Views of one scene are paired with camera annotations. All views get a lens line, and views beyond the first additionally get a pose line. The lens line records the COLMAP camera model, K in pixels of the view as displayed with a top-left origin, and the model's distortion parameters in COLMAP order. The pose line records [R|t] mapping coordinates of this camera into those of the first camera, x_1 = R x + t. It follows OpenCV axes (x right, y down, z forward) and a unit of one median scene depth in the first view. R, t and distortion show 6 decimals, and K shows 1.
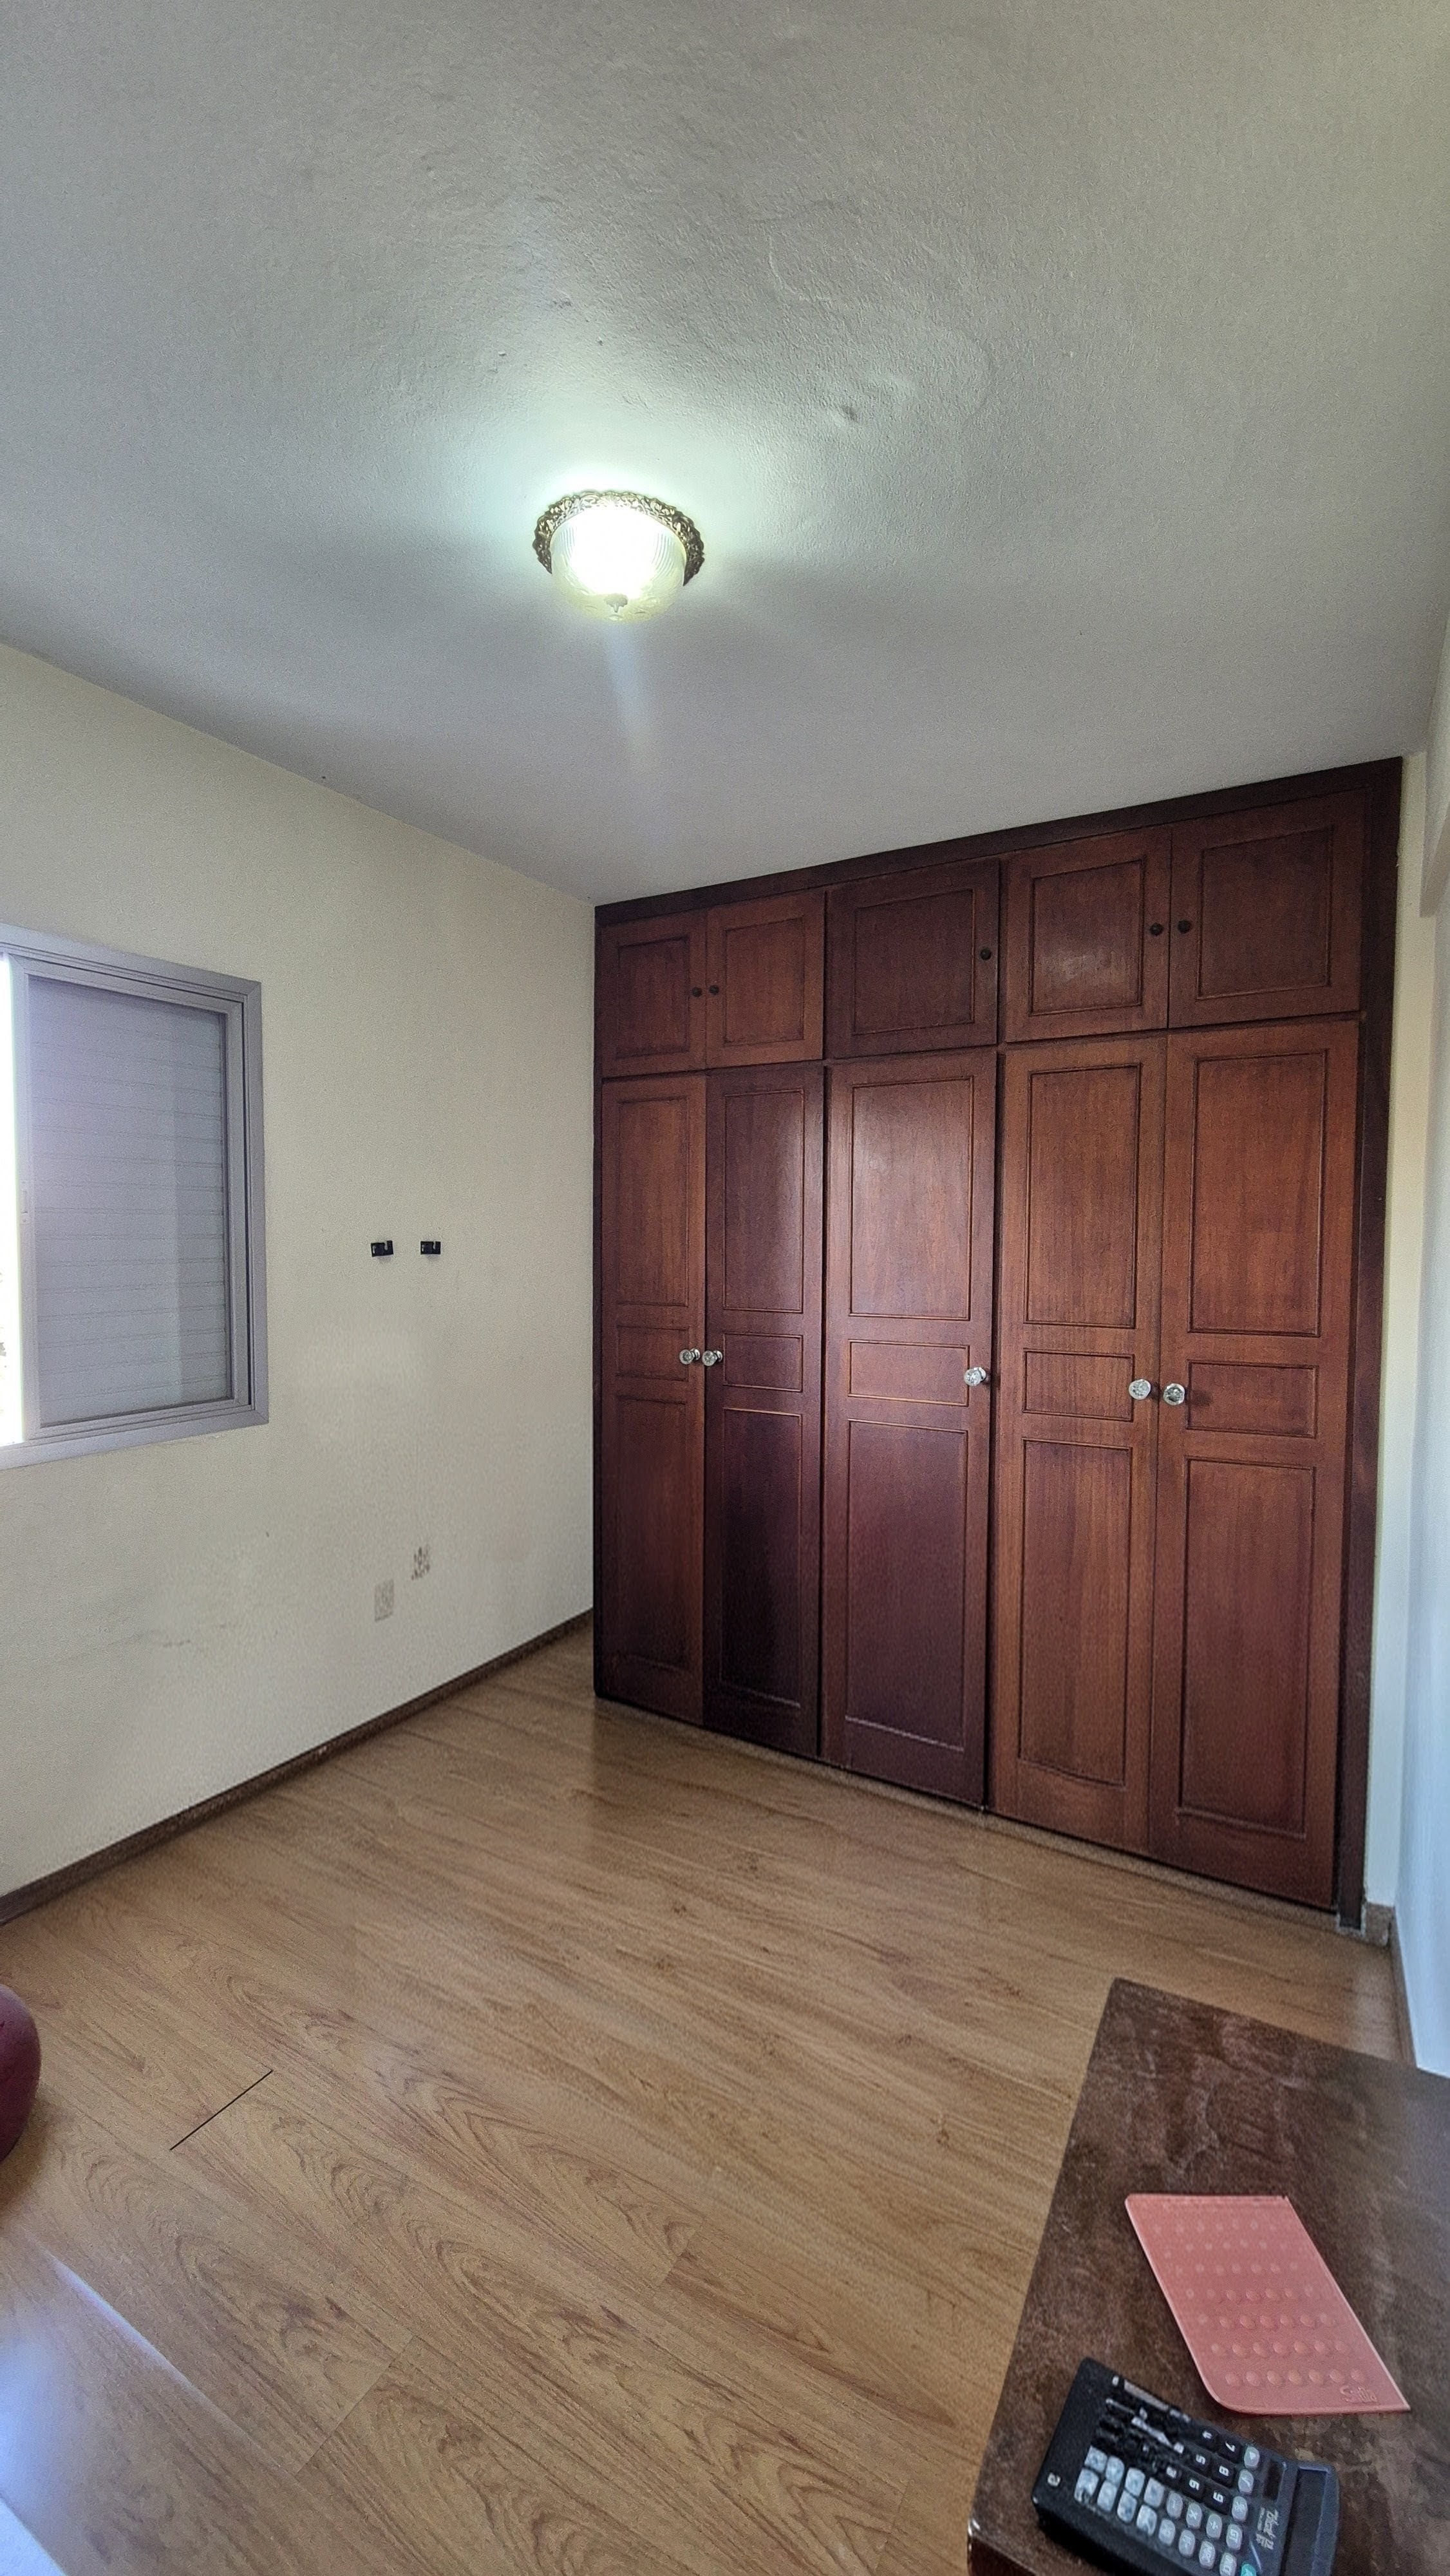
lens RADIAL K [[1055.8, 0, 711.6], [0, 1055.8, 1285.4], [0, 0, 1]] dist [-0.003289, 0.000733]
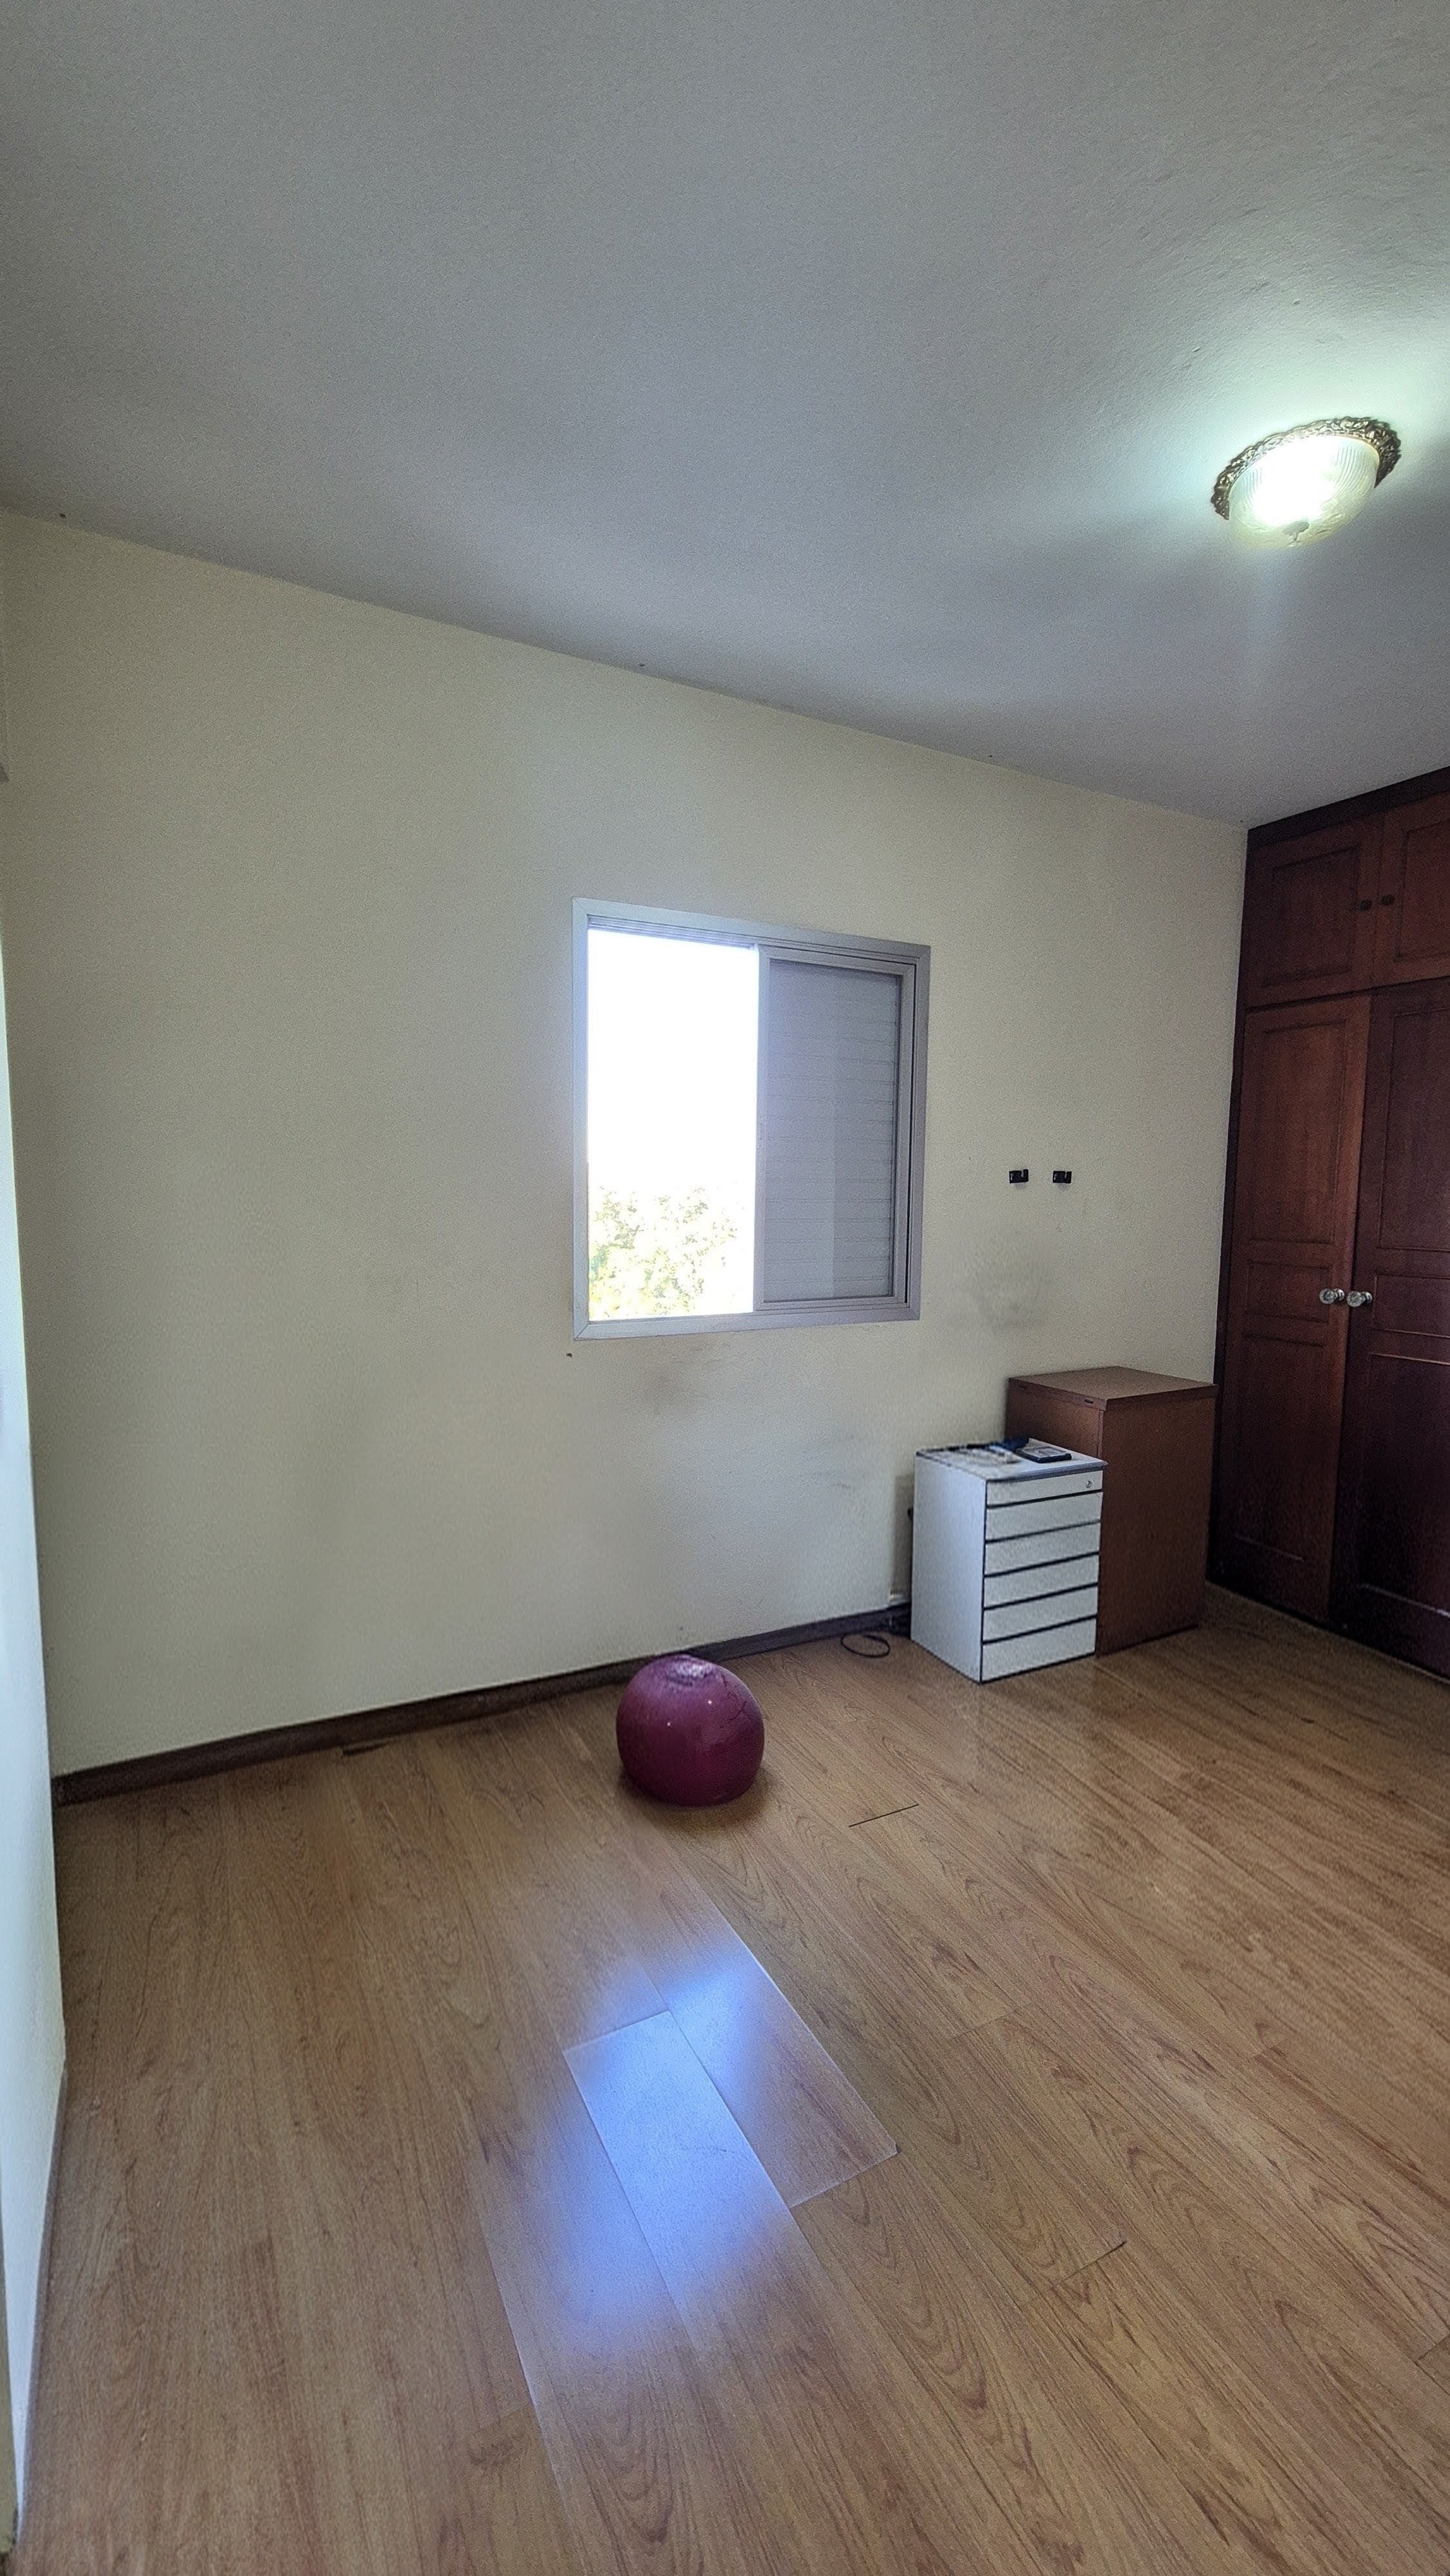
lens RADIAL K [[1055.8, 0, 711.6], [0, 1055.8, 1285.4], [0, 0, 1]] dist [-0.003289, 0.000733]
pose [[0.849086, 0.055999, -0.525278, 0.004907], [-0.034918, 0.998140, 0.049967, 0.041769], [0.527099, -0.024085, 0.849462, -0.140060]]
